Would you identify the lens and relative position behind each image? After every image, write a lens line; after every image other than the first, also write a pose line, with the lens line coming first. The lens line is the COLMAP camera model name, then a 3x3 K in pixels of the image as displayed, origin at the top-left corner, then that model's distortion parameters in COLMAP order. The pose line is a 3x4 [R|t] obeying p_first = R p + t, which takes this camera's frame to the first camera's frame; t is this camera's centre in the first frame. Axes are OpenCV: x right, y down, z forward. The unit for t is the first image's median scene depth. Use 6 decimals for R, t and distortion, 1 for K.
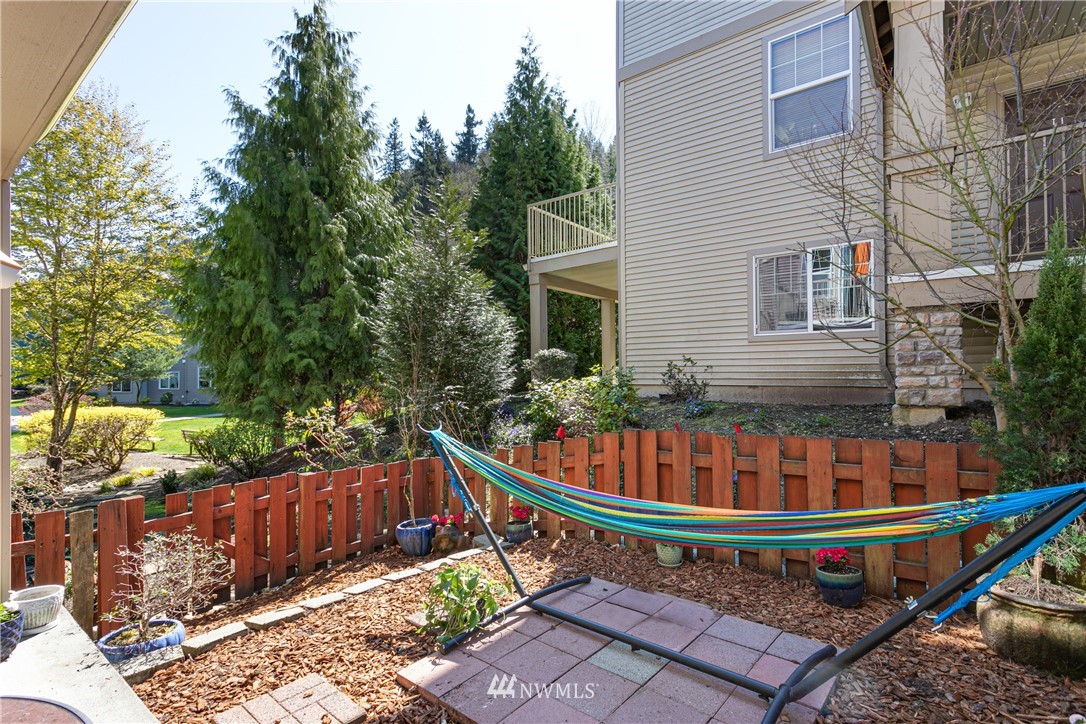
lens RADIAL K [[519.1, 0, 543.1], [0, 519.1, 367.1], [0, 0, 1]] dist [-0.005579, -0.000538]
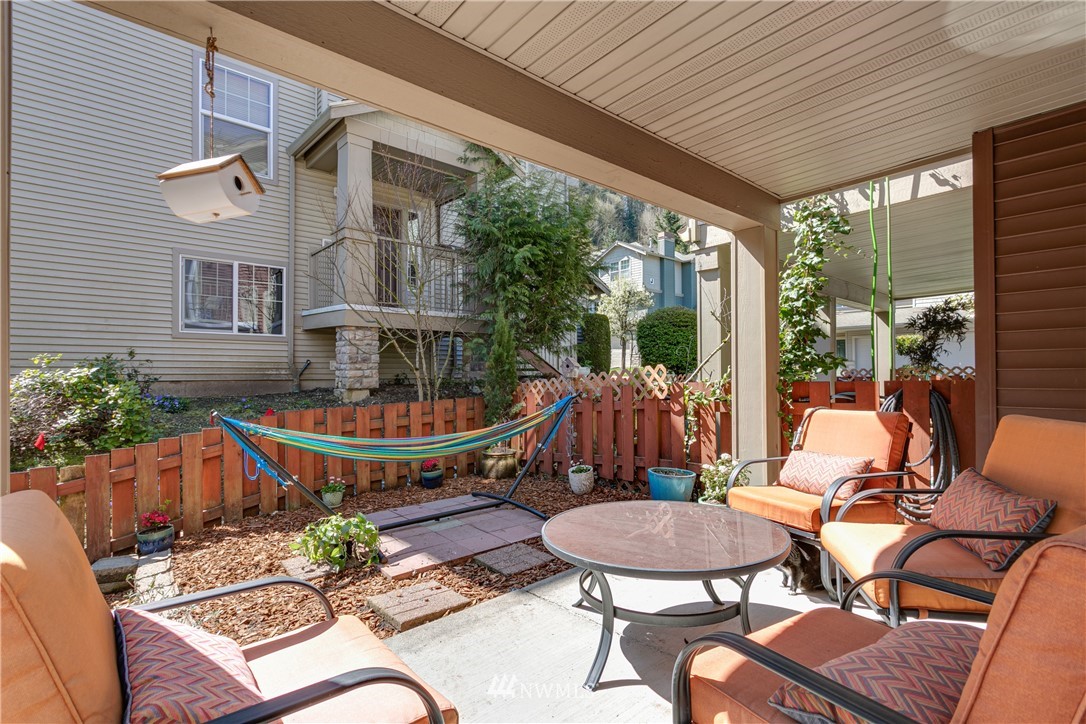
lens RADIAL K [[519.1, 0, 542.8], [0, 519.1, 364.8], [0, 0, 1]] dist [-0.005579, -0.000538]
pose [[0.173935, 0.018599, 0.984582, -0.728445], [-0.008841, 0.999811, -0.017325, 0.023948], [-0.984718, -0.005692, 0.174066, 0.173725]]
